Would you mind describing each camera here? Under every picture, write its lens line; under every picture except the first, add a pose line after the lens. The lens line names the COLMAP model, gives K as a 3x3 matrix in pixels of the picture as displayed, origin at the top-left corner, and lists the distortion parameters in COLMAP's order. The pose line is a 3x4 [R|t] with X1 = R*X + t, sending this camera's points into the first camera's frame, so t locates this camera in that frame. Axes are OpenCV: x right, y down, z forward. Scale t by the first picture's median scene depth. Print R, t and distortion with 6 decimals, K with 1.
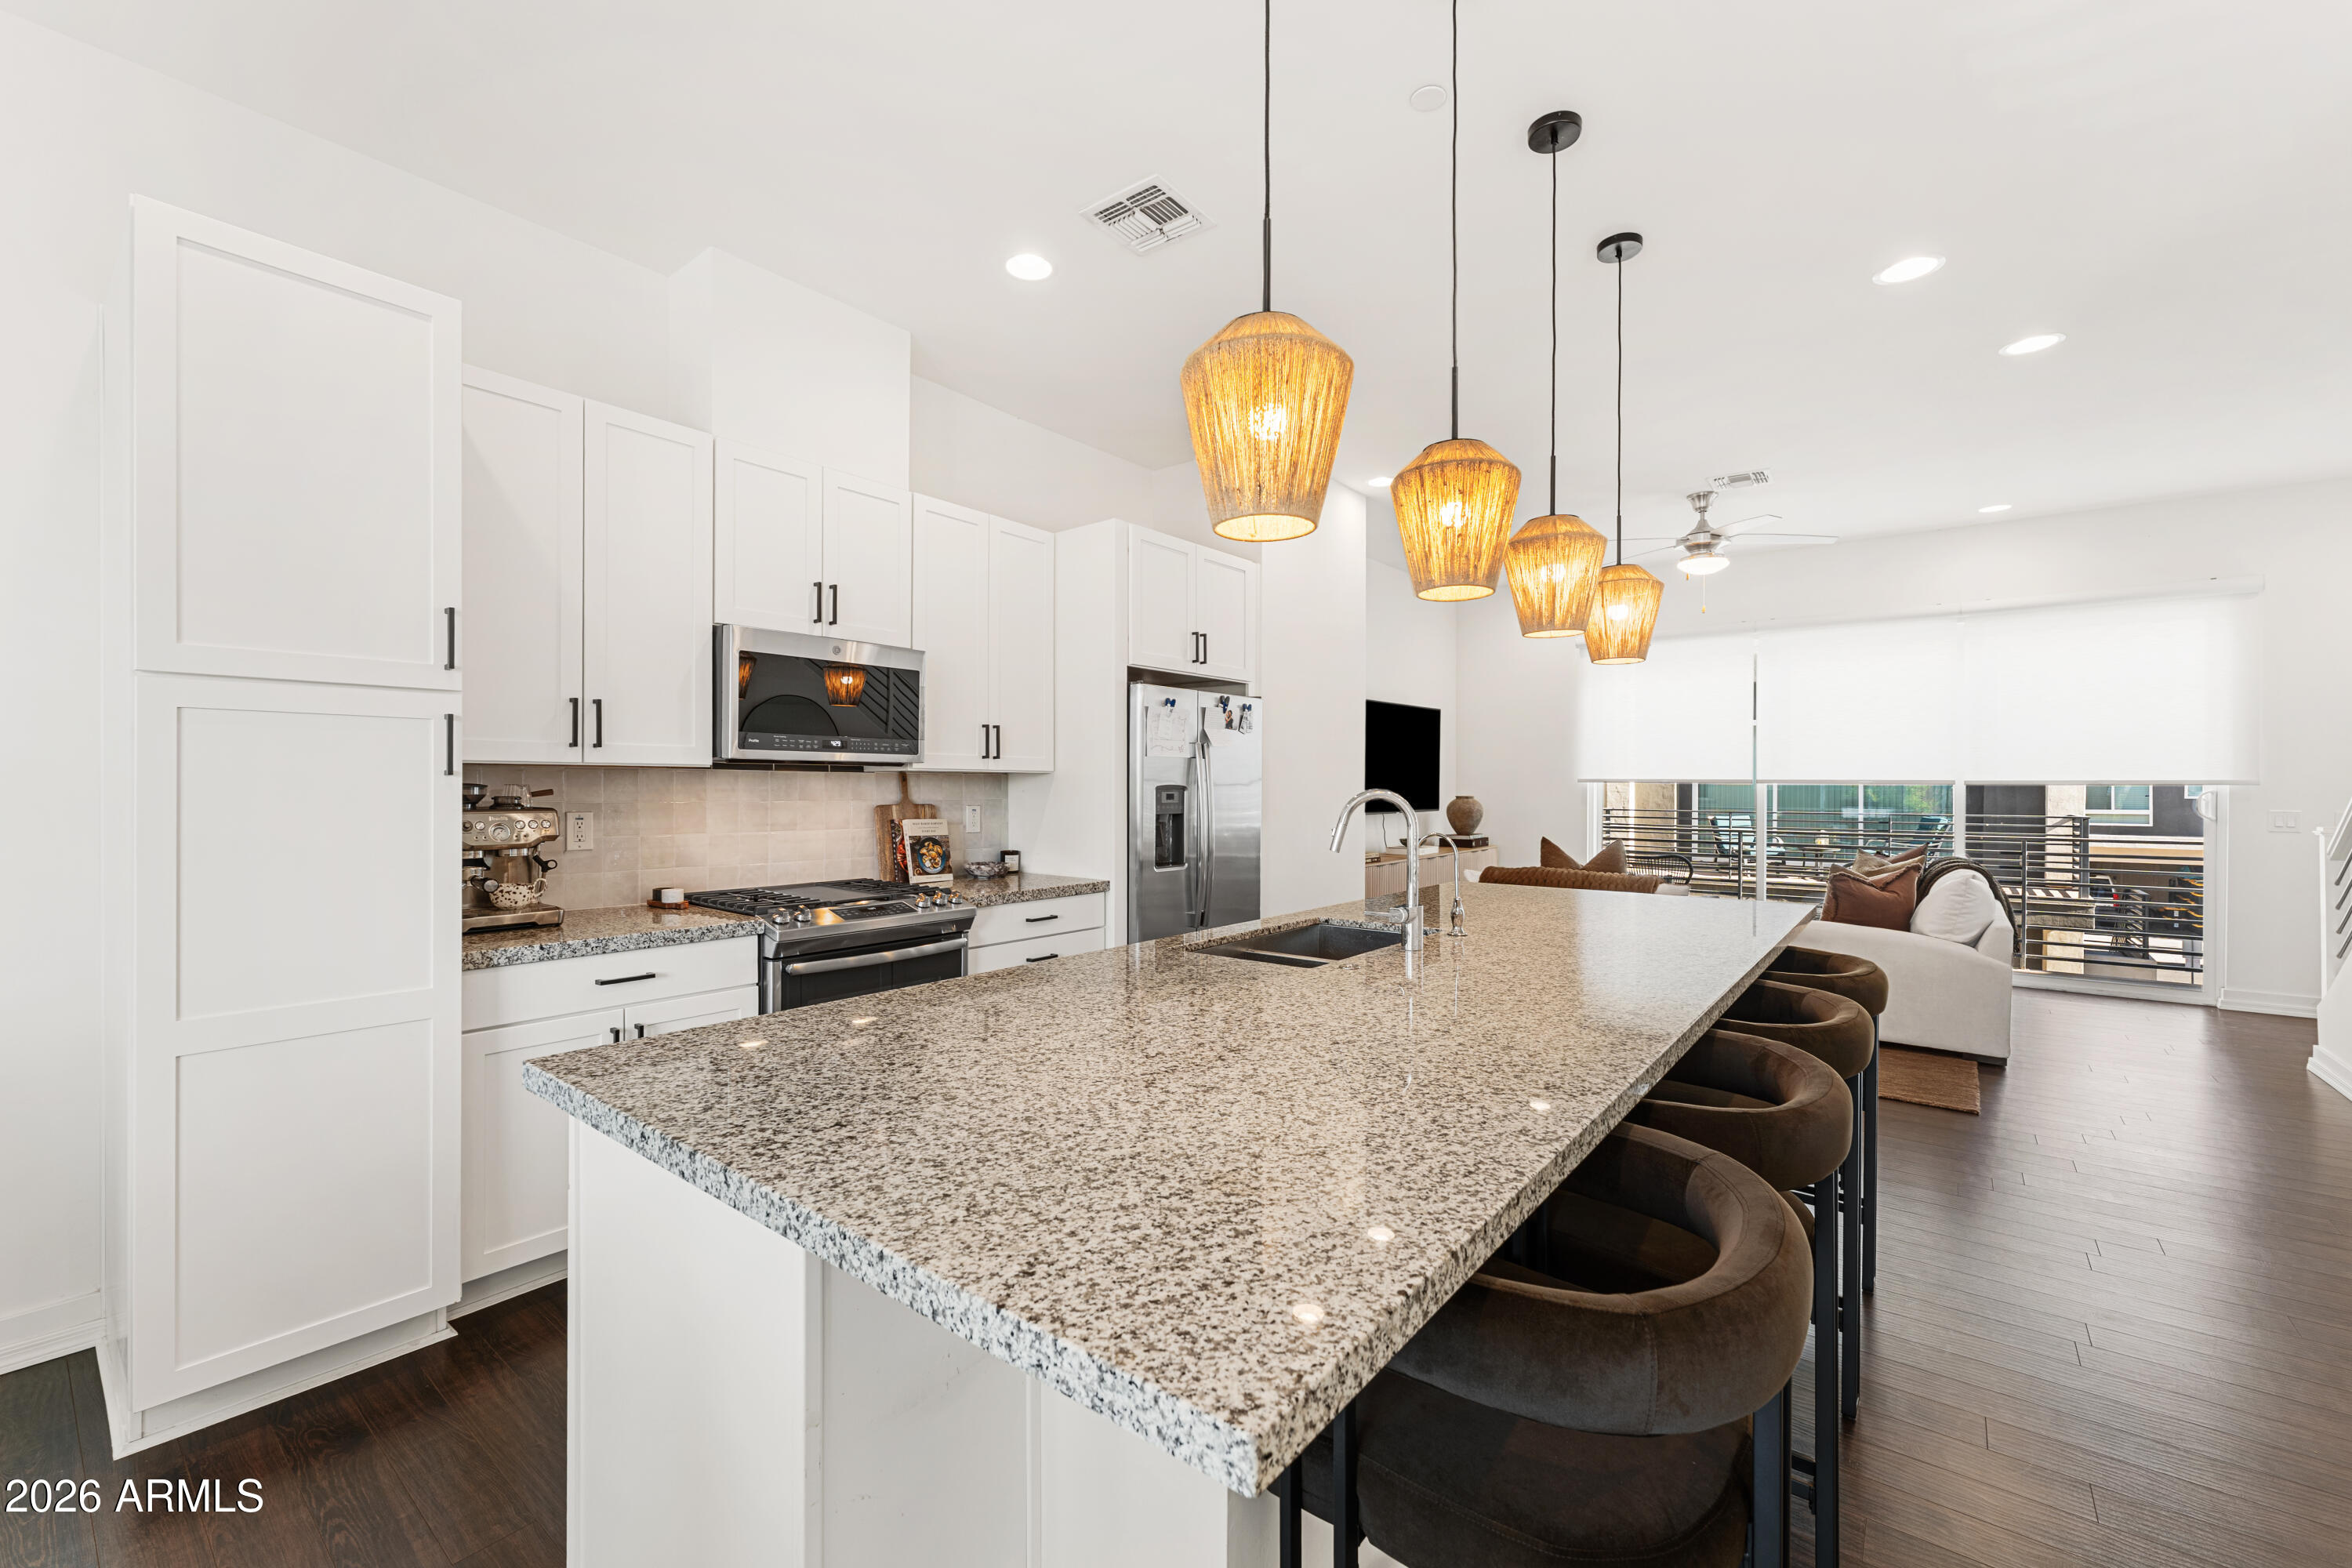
lens RADIAL K [[966.0, 0, 1179.7], [0, 966.0, 791.4], [0, 0, 1]] dist [0.000451, 0.000071]
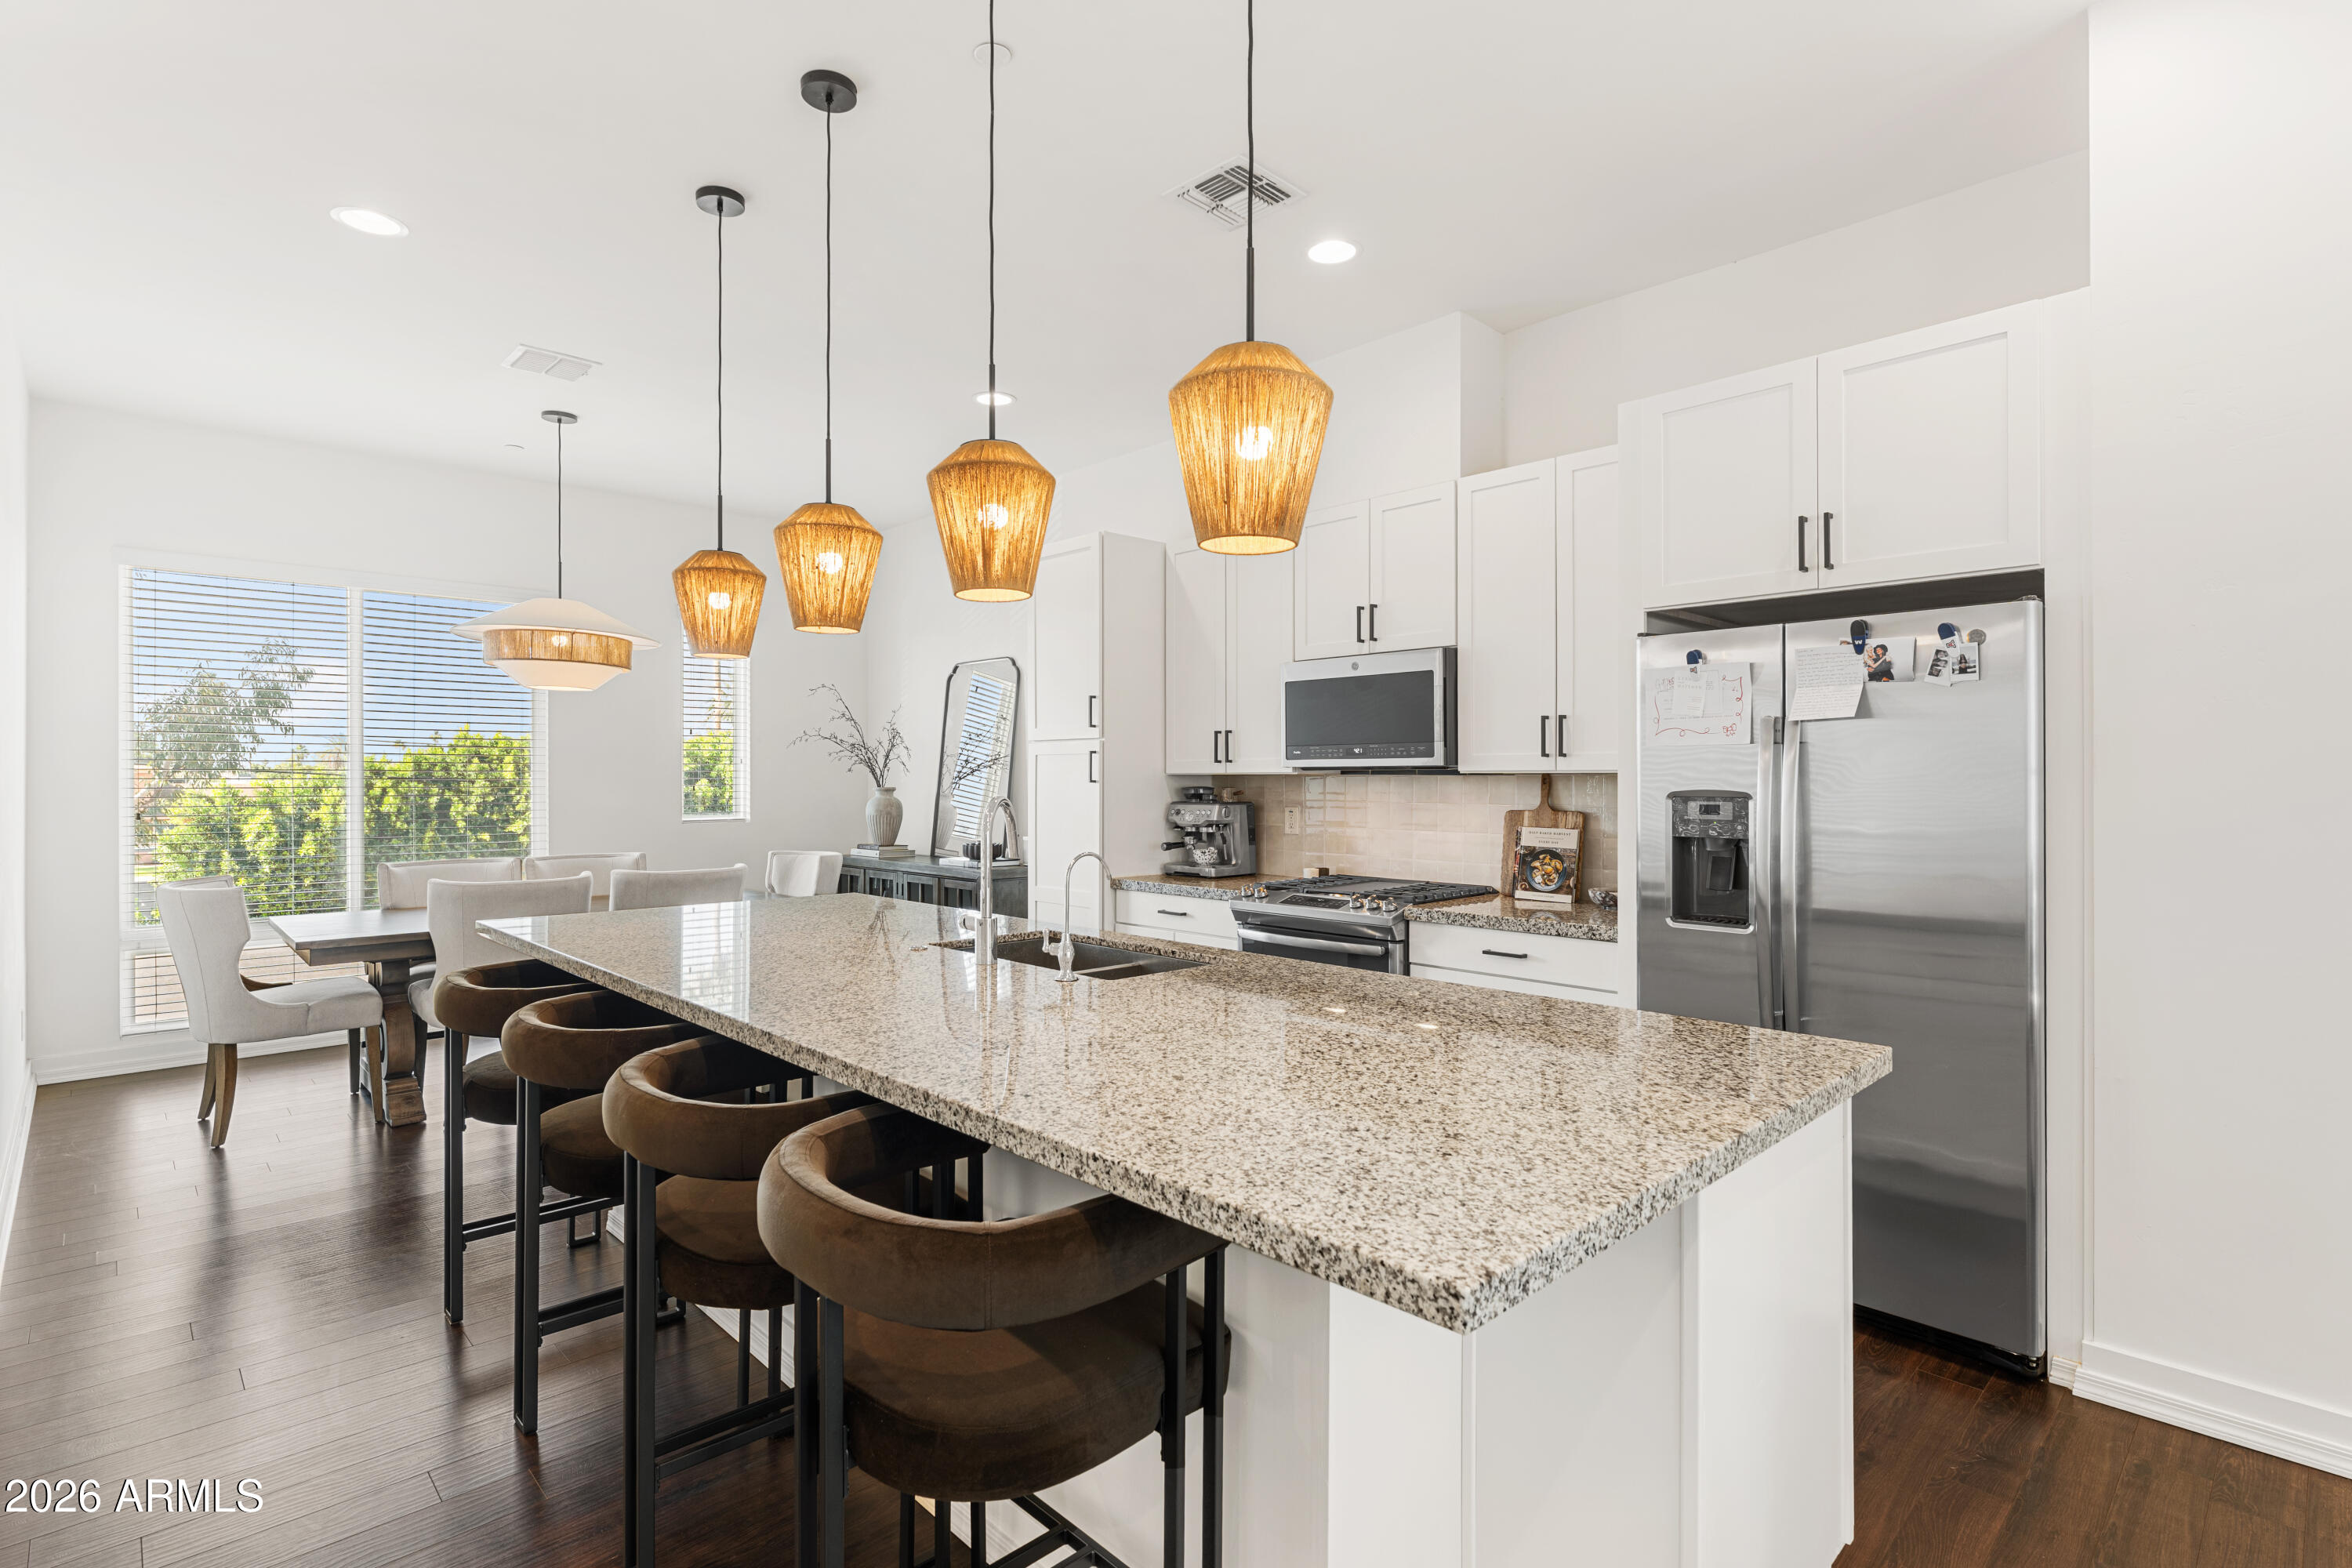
lens RADIAL K [[1124.8, 0, 1176.0], [0, 1124.8, 784.0], [0, 0, 1]] dist [0.000146, 0.000094]
pose [[-0.131413, 0.001248, -0.991327, 0.801414], [-0.005976, 0.999980, 0.002051, -0.011282], [0.991310, 0.006194, -0.131403, 0.820758]]
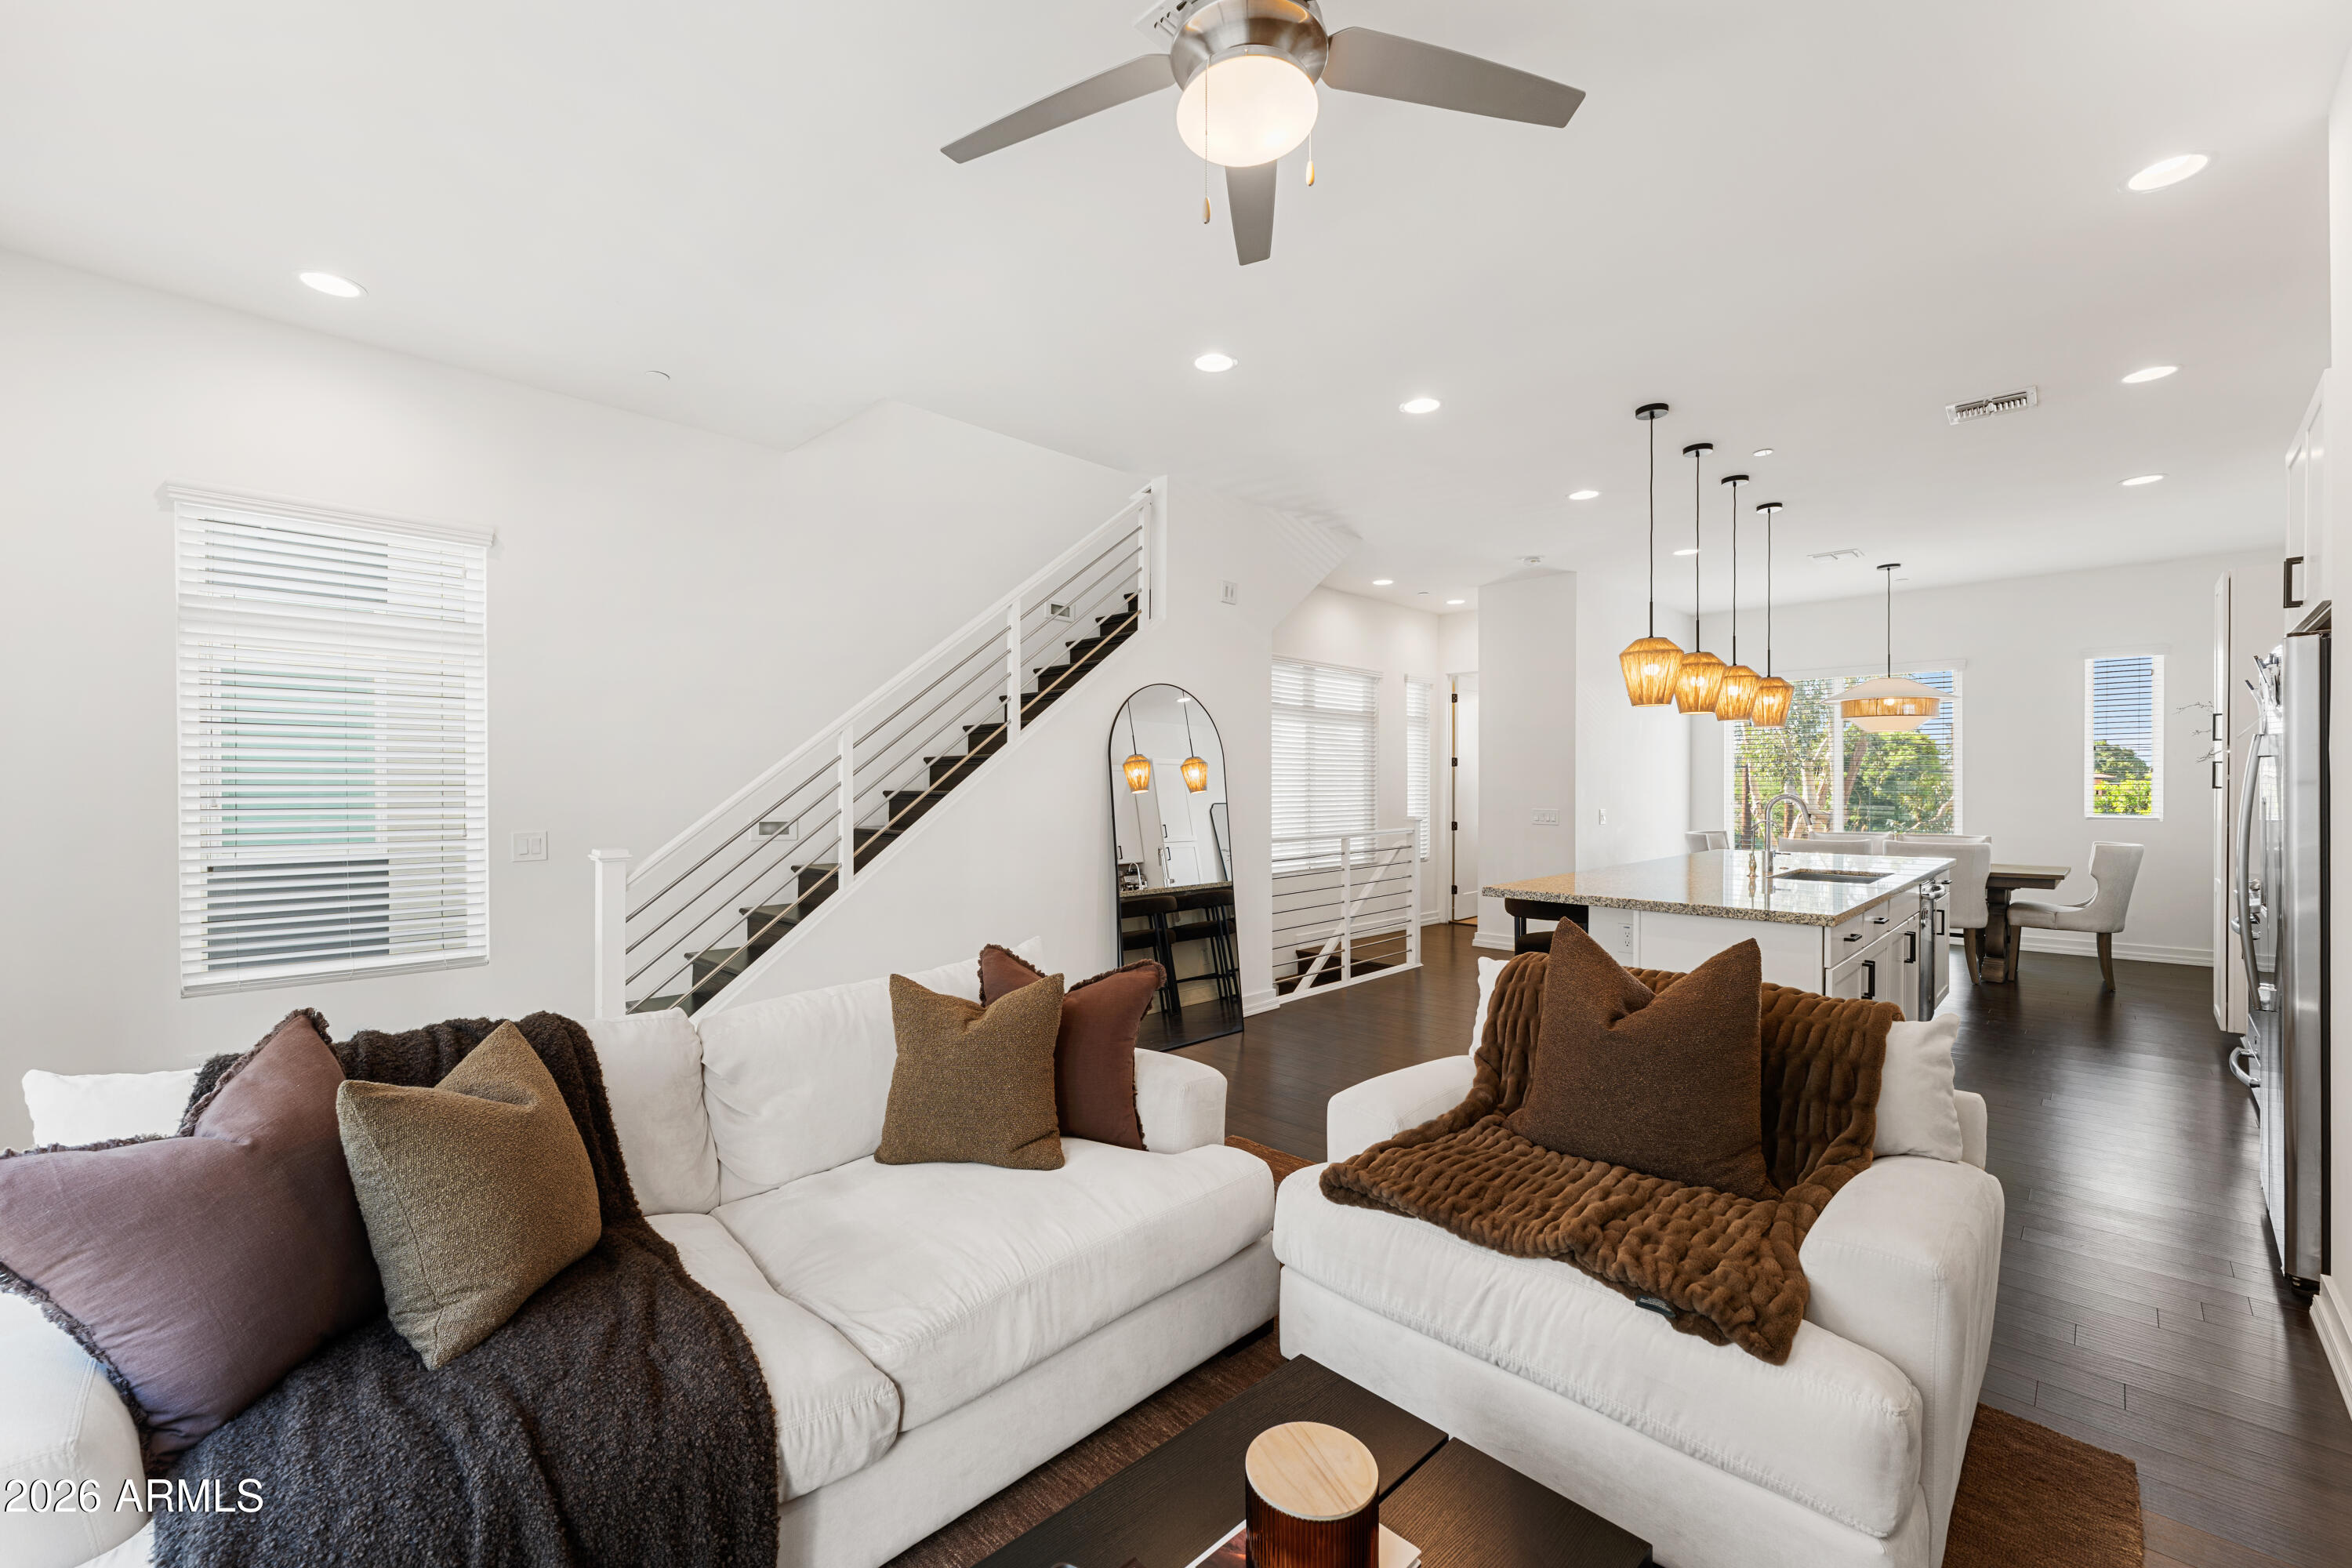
lens RADIAL K [[966.0, 0, 1179.7], [0, 966.0, 791.4], [0, 0, 1]] dist [0.000451, 0.000071]
pose [[-0.994346, -0.002145, 0.106164, 0.770451], [-0.000925, 0.999933, 0.011544, -0.019255], [-0.106181, 0.011381, -0.994282, 1.943230]]
